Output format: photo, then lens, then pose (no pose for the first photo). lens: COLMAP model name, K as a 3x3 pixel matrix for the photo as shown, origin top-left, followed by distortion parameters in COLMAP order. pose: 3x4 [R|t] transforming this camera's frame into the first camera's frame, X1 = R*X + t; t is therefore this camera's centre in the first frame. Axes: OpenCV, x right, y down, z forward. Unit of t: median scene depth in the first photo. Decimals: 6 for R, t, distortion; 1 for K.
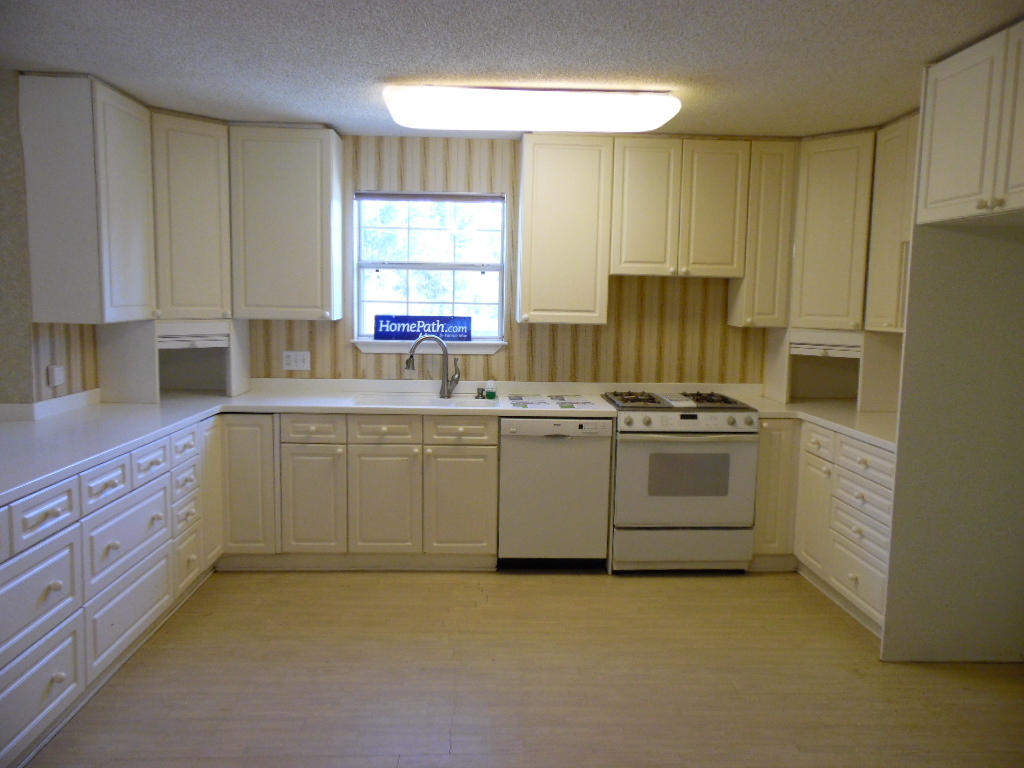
lens RADIAL K [[763.6, 0, 514.2], [0, 763.6, 381.2], [0, 0, 1]] dist [-0.030326, 0.062455]
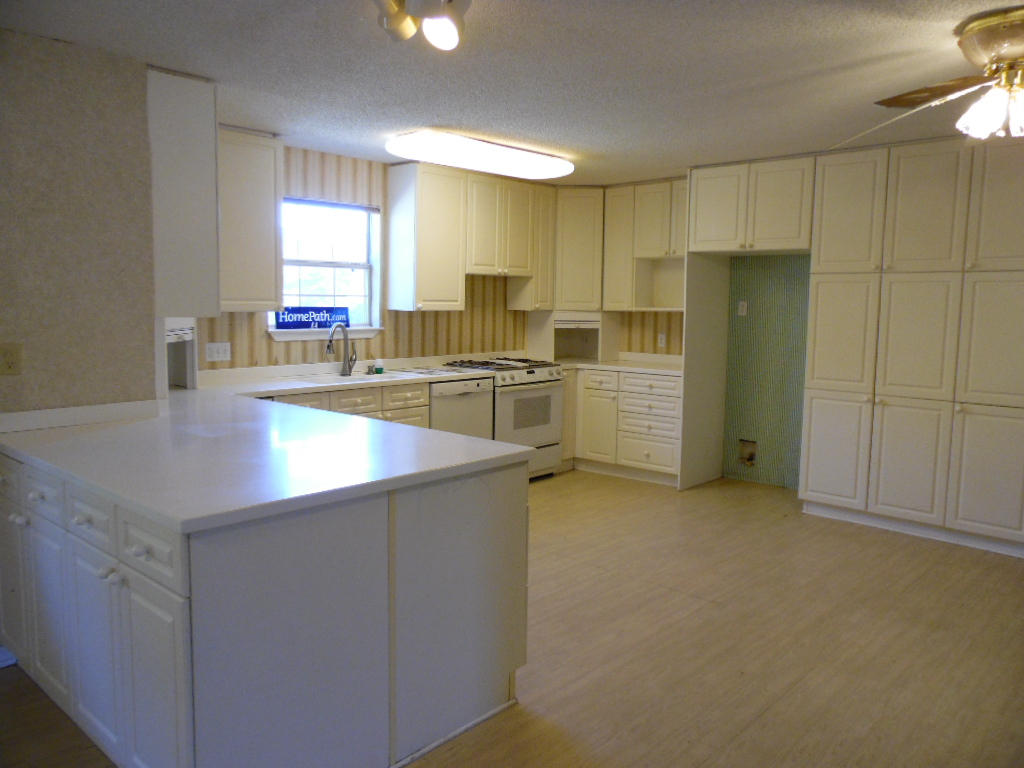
lens RADIAL K [[763.6, 0, 514.2], [0, 763.6, 381.2], [0, 0, 1]] dist [-0.030326, 0.062455]
pose [[0.712048, -0.083107, 0.697195, -0.726980], [0.076673, 0.996236, 0.040447, 0.001929], [-0.697932, 0.024656, 0.715739, -0.022758]]
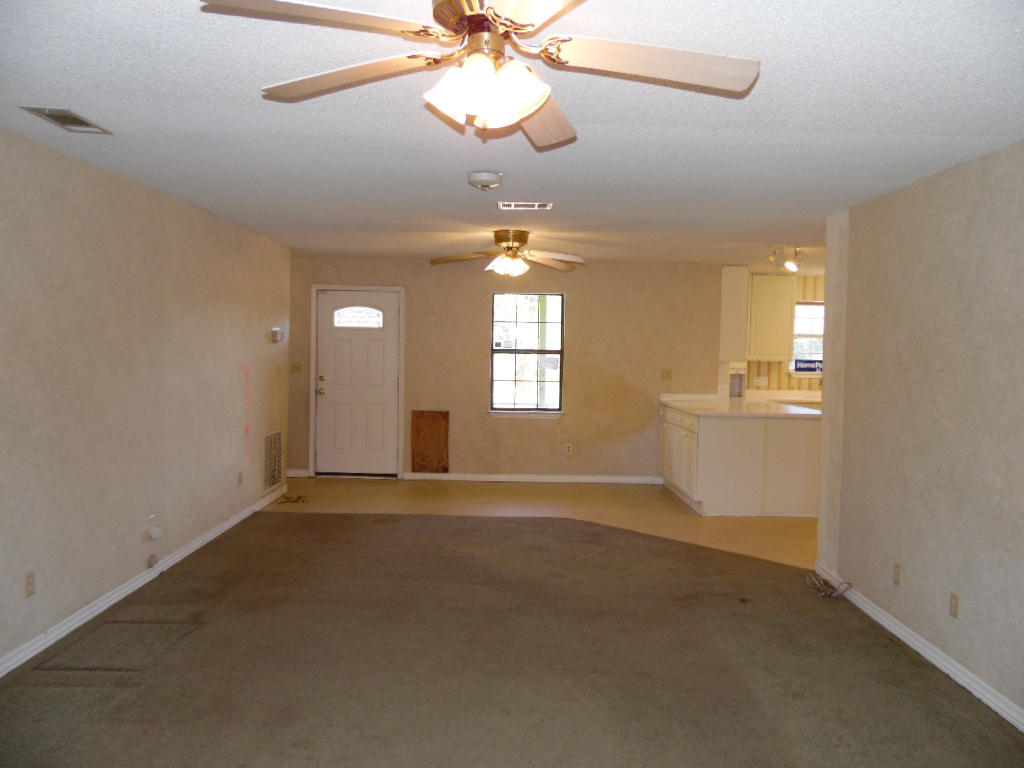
lens RADIAL K [[763.6, 0, 514.2], [0, 763.6, 381.2], [0, 0, 1]] dist [-0.030326, 0.062455]
pose [[0.998903, 0.003762, -0.046679, -0.864989], [-0.006840, 0.997798, -0.065969, 0.115482], [0.046328, 0.066216, 0.996729, -1.109003]]
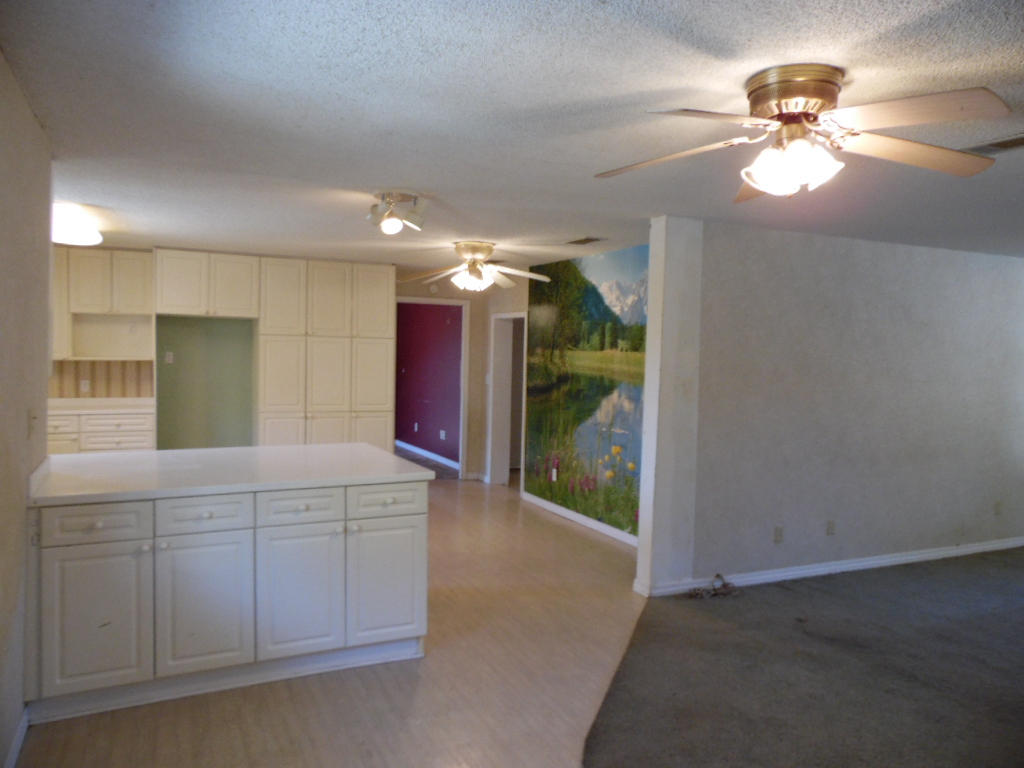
lens RADIAL K [[763.6, 0, 514.2], [0, 763.6, 381.2], [0, 0, 1]] dist [-0.030326, 0.062455]
pose [[-0.389151, -0.057236, 0.919394, -1.348565], [0.072236, 0.993098, 0.092400, -0.087766], [-0.918337, 0.102371, -0.382330, 0.590062]]
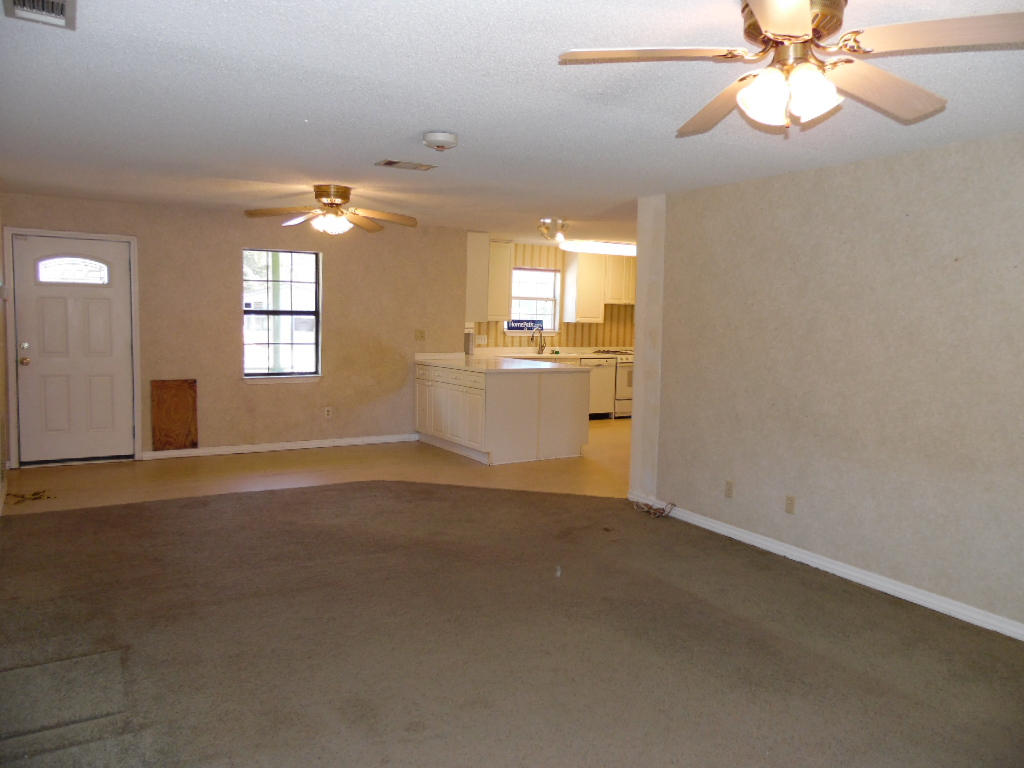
lens RADIAL K [[763.6, 0, 514.2], [0, 763.6, 381.2], [0, 0, 1]] dist [-0.030326, 0.062455]
pose [[0.883805, -0.038870, 0.466237, -1.265259], [0.044697, 0.999000, -0.001442, 0.104309], [-0.465715, 0.022114, 0.884659, -1.049347]]
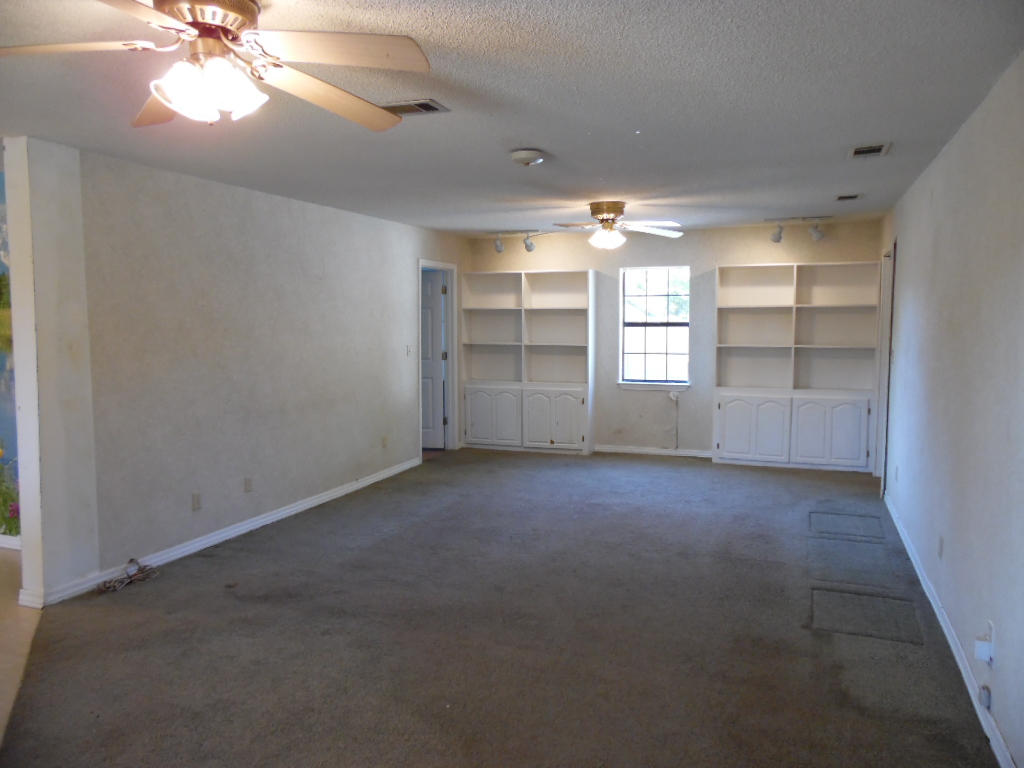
lens RADIAL K [[763.6, 0, 514.2], [0, 763.6, 381.2], [0, 0, 1]] dist [-0.030326, 0.062455]
pose [[-0.919858, -0.048485, 0.389243, -1.286863], [0.028075, 0.981648, 0.188624, -0.081161], [-0.391245, 0.184435, -0.901616, 0.572281]]
